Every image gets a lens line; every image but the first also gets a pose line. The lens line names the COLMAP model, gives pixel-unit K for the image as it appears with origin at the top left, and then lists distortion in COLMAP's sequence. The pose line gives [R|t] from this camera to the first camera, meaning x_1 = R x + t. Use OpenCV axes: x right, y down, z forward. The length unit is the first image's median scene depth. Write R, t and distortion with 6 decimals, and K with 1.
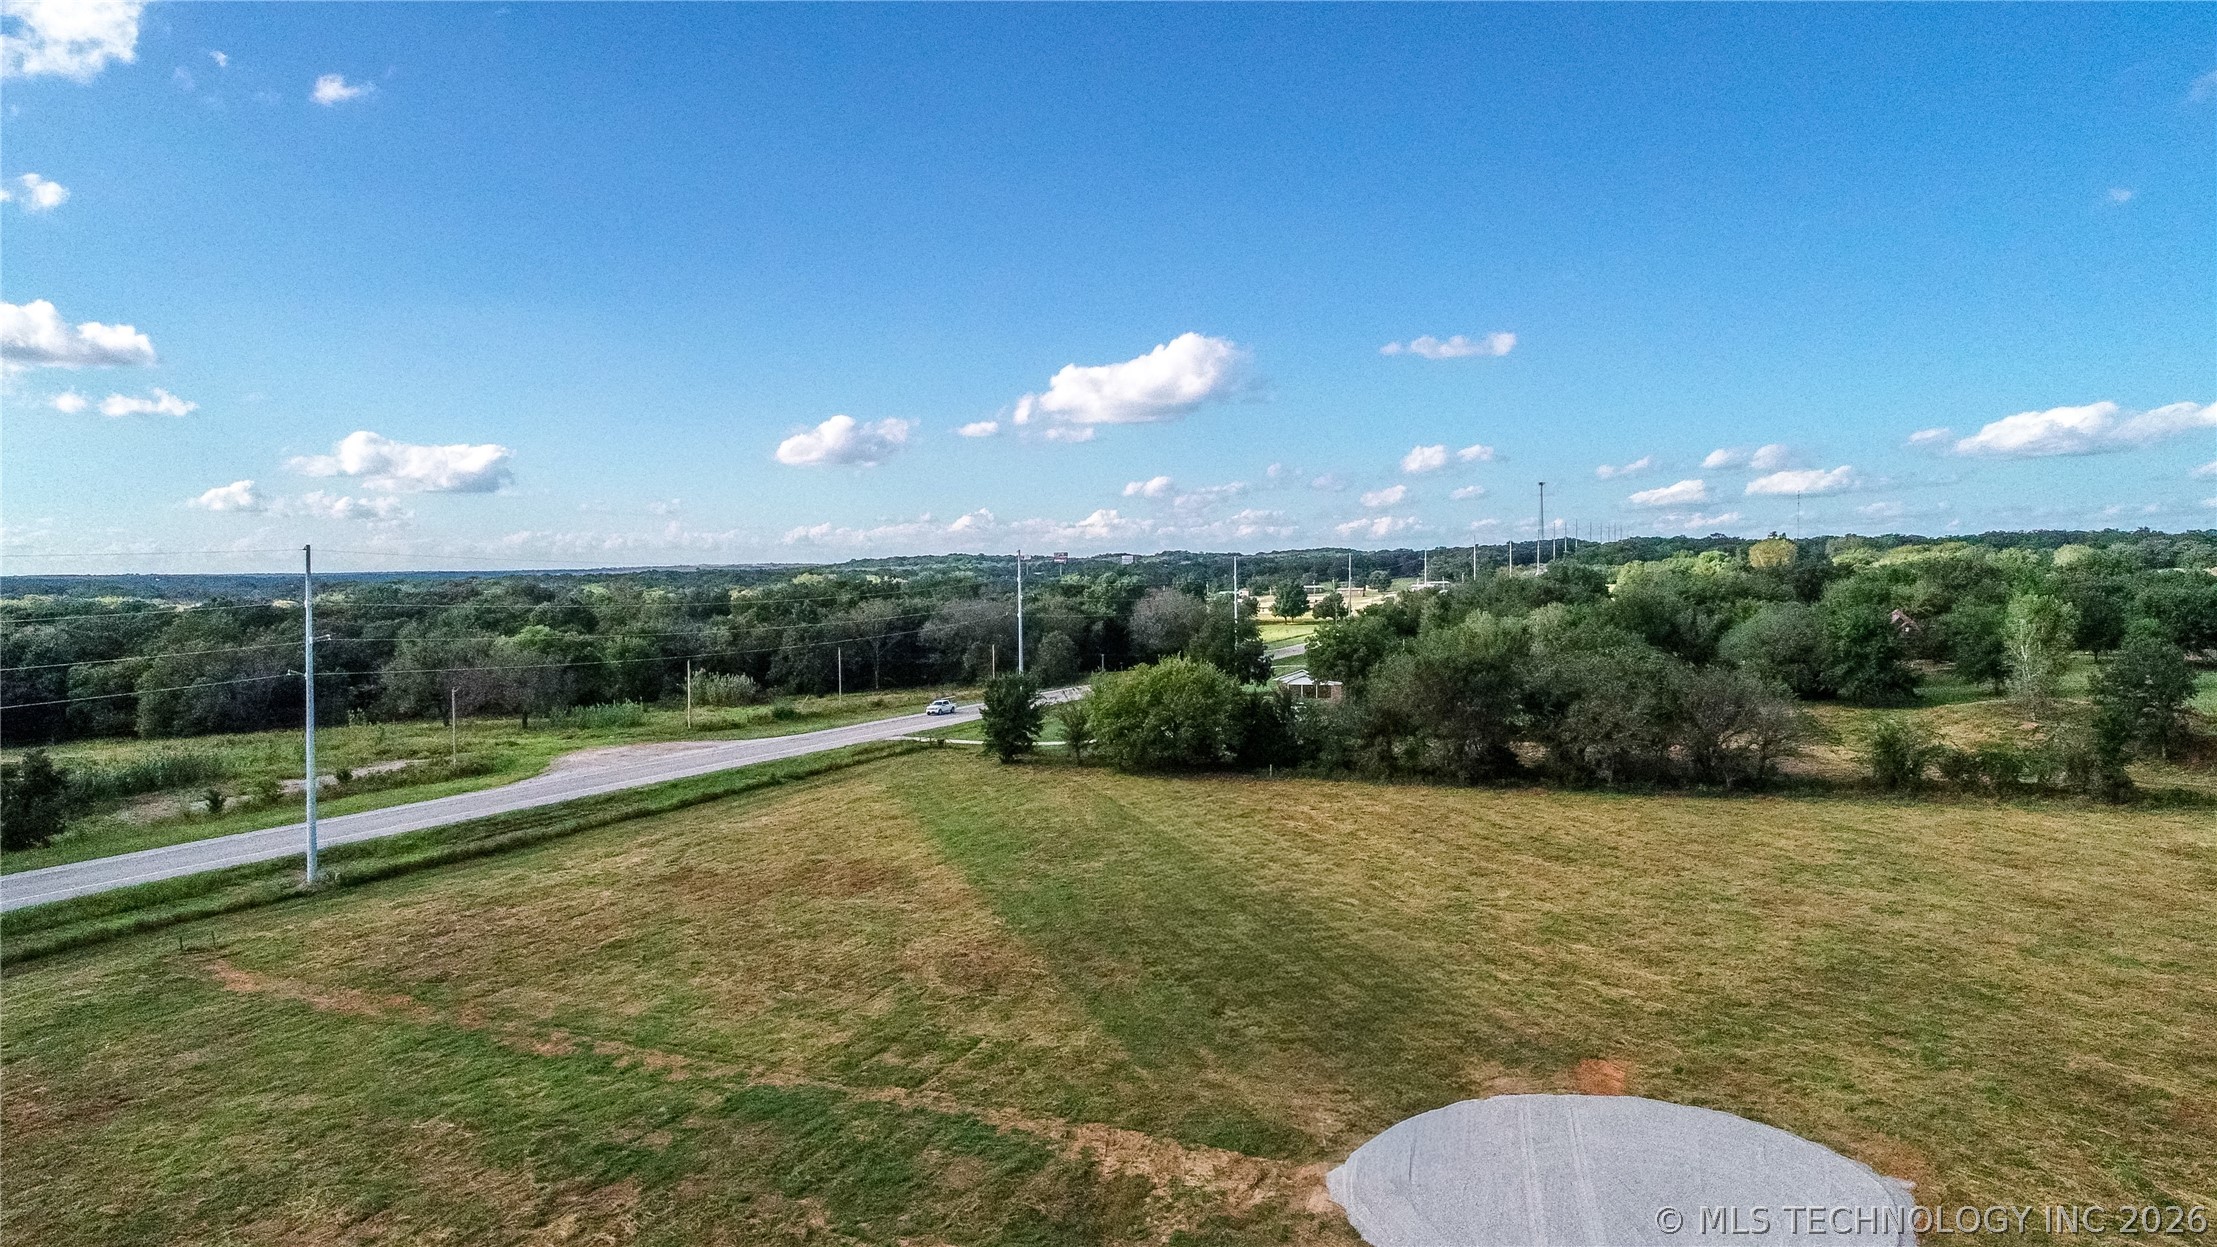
lens RADIAL K [[1498.2, 0, 1104.4], [0, 1498.2, 630.8], [0, 0, 1]] dist [0.005707, -0.002666]
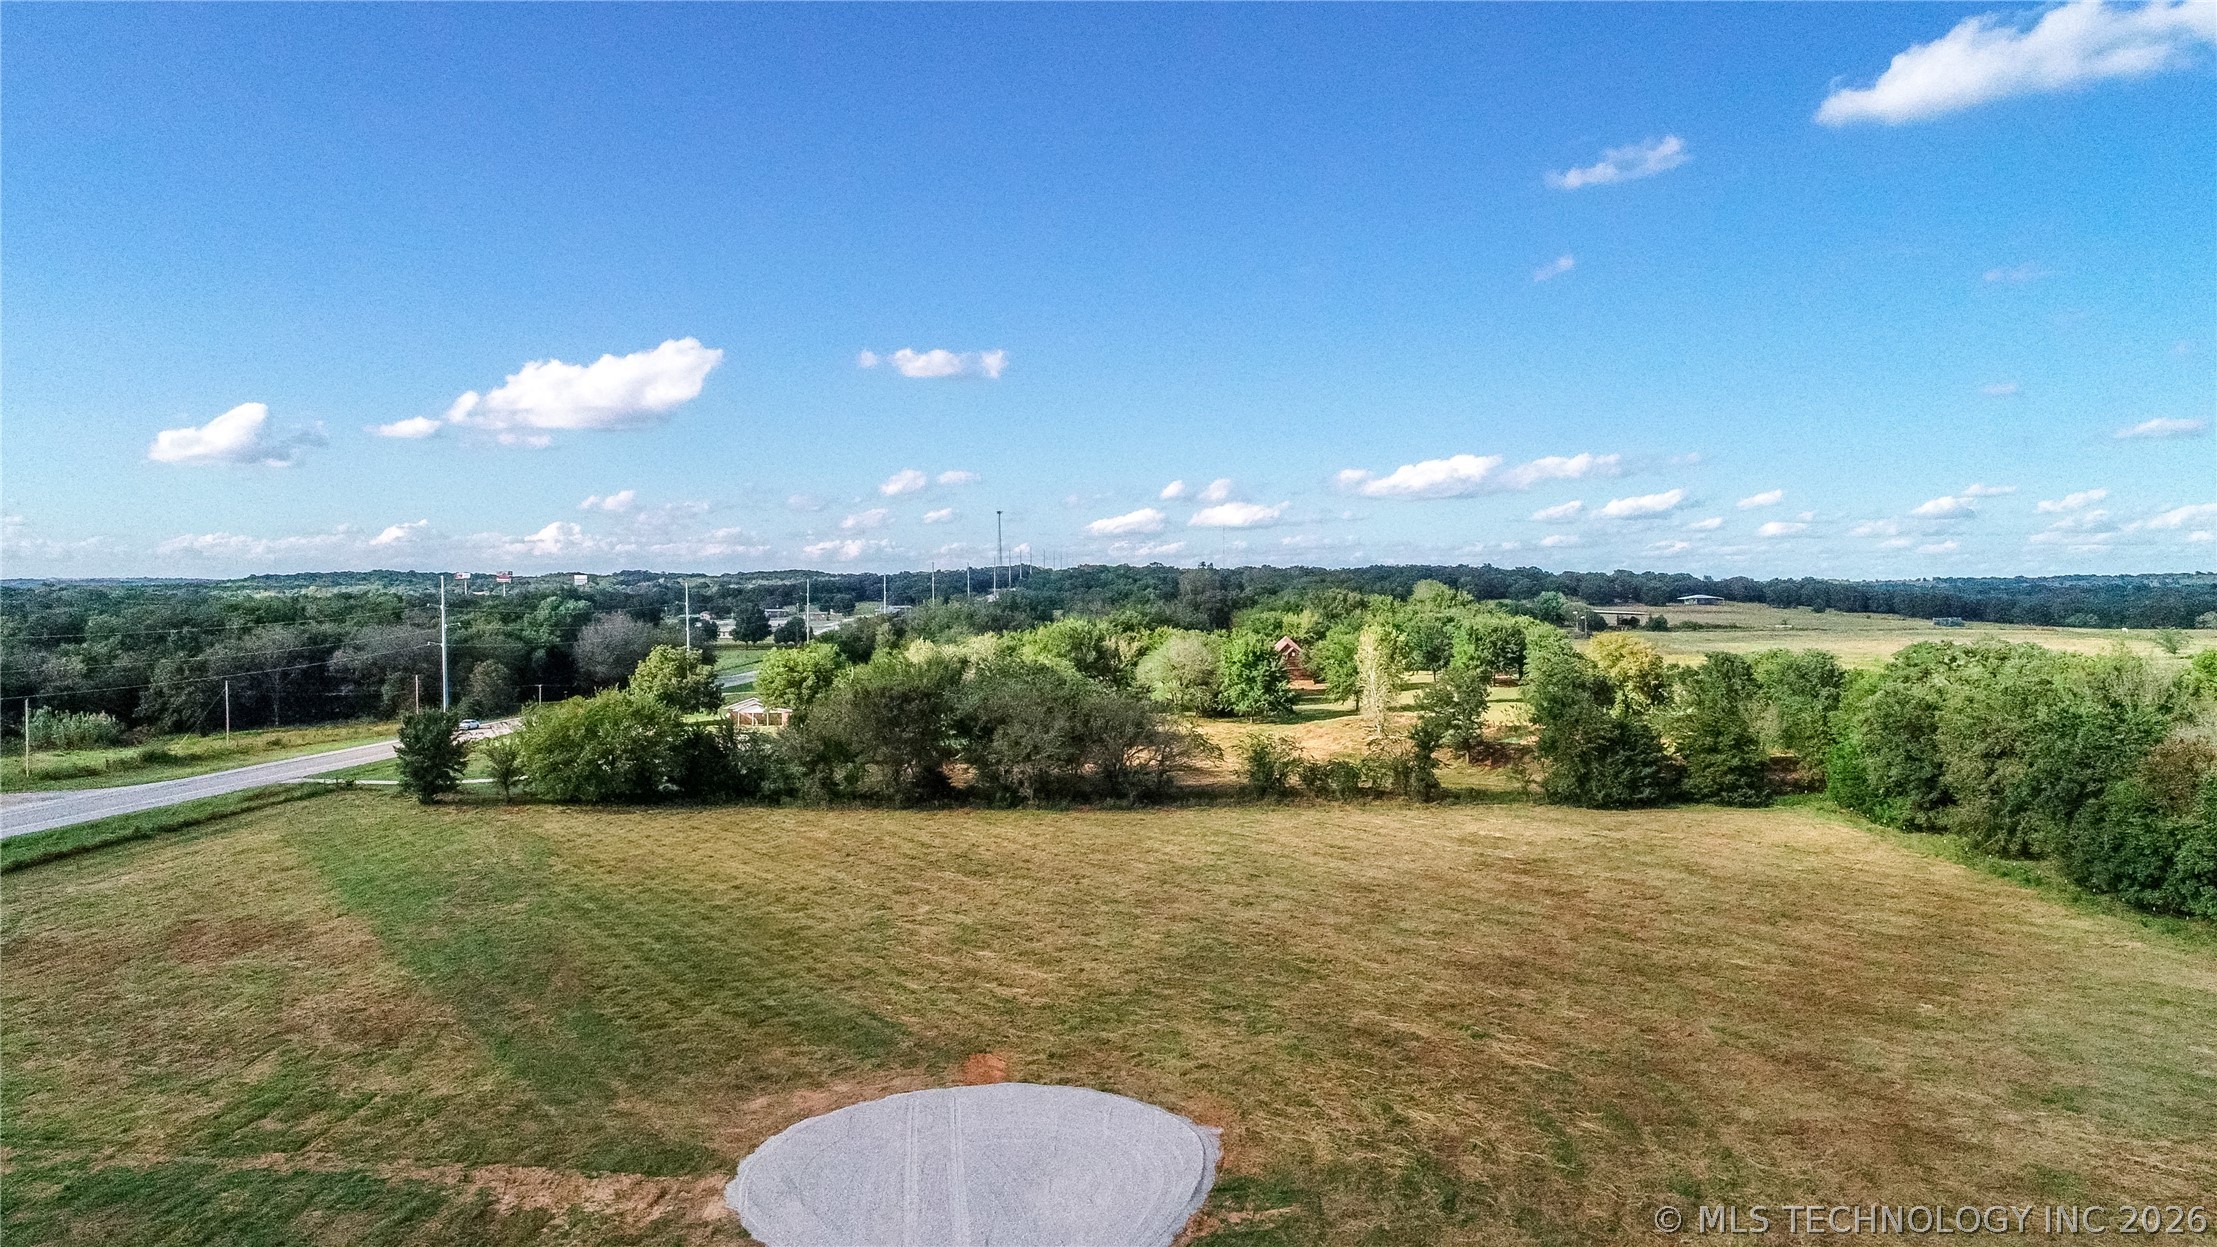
lens RADIAL K [[1498.2, 0, 1104.4], [0, 1498.2, 630.8], [0, 0, 1]] dist [0.005707, -0.002666]
pose [[0.939404, 0.000147, 0.342811, 0.017232], [0.004775, 0.999897, -0.013514, -0.008159], [-0.342778, 0.014332, 0.939307, -0.050674]]
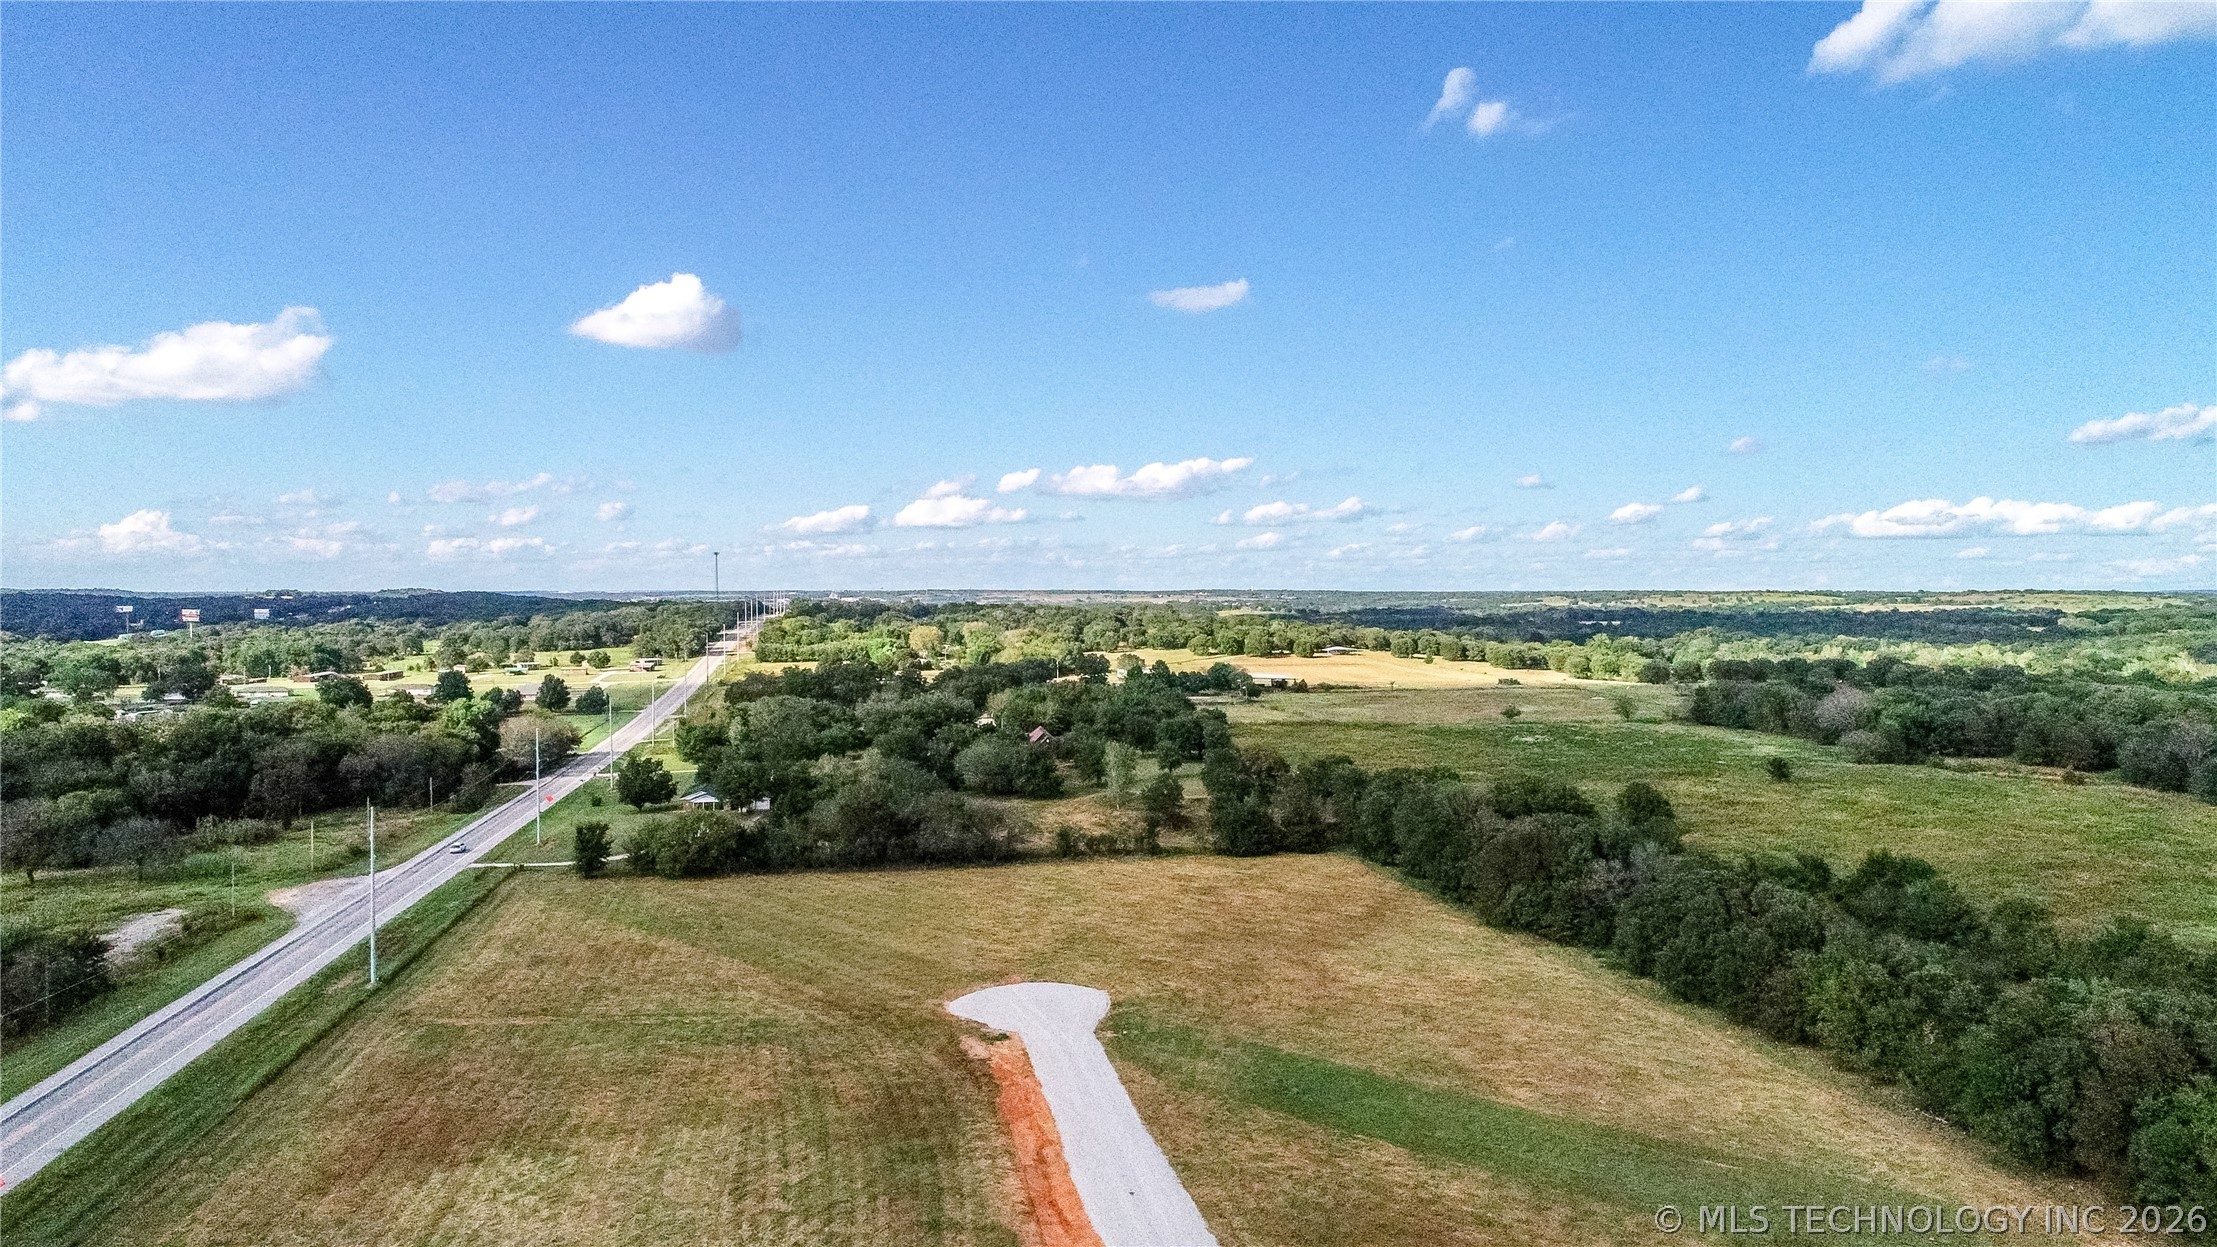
lens RADIAL K [[1547.5, 0, 1108.5], [0, 1547.5, 623.5], [0, 0, 1]] dist [0.003960, -0.002355]
pose [[0.844959, -0.000973, 0.534830, -0.675172], [0.013000, 0.999740, -0.018721, -0.206754], [-0.534673, 0.022771, 0.844752, -1.009683]]
